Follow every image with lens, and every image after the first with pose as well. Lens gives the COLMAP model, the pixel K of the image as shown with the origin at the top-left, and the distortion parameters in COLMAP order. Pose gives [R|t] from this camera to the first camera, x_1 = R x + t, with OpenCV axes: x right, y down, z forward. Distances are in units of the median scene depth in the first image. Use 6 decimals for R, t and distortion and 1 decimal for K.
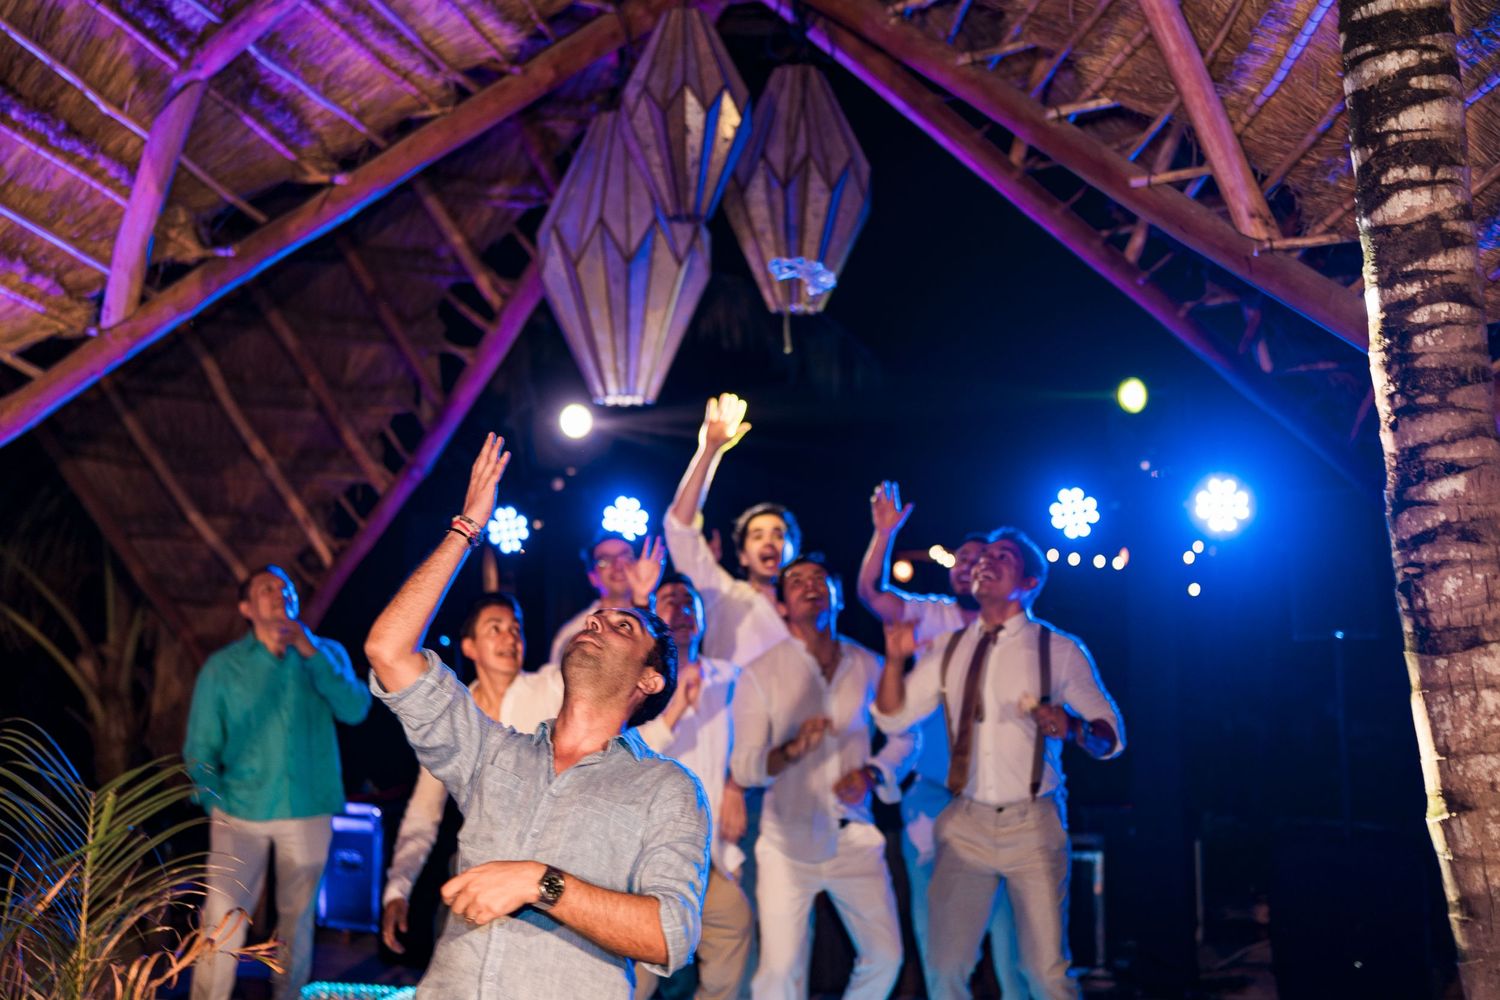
lens RADIAL K [[1597.8, 0, 750.0], [0, 1597.8, 500.0], [0, 0, 1]] dist [-0.005388, 0.024175]
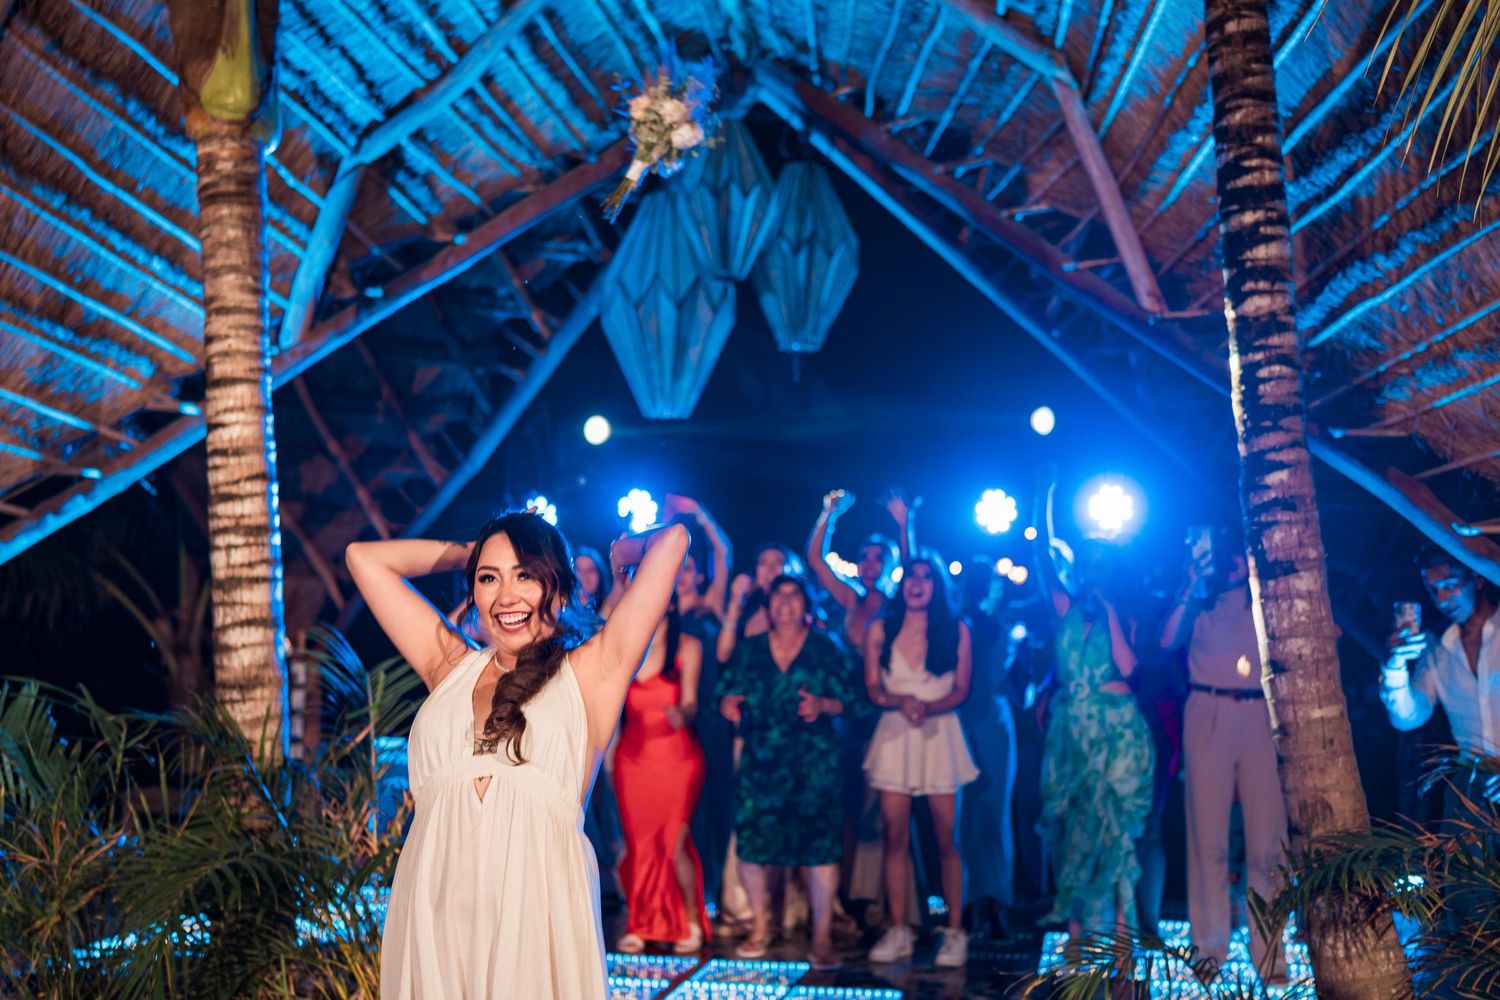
lens RADIAL K [[1477.1, 0, 755.2], [0, 1477.1, 506.1], [0, 0, 1]] dist [0.002419, 0.001906]
pose [[0.997425, 0.021637, 0.068370, -0.167815], [-0.021324, 0.999759, -0.005311, 0.034030], [-0.068469, 0.003840, 0.997646, -0.398045]]
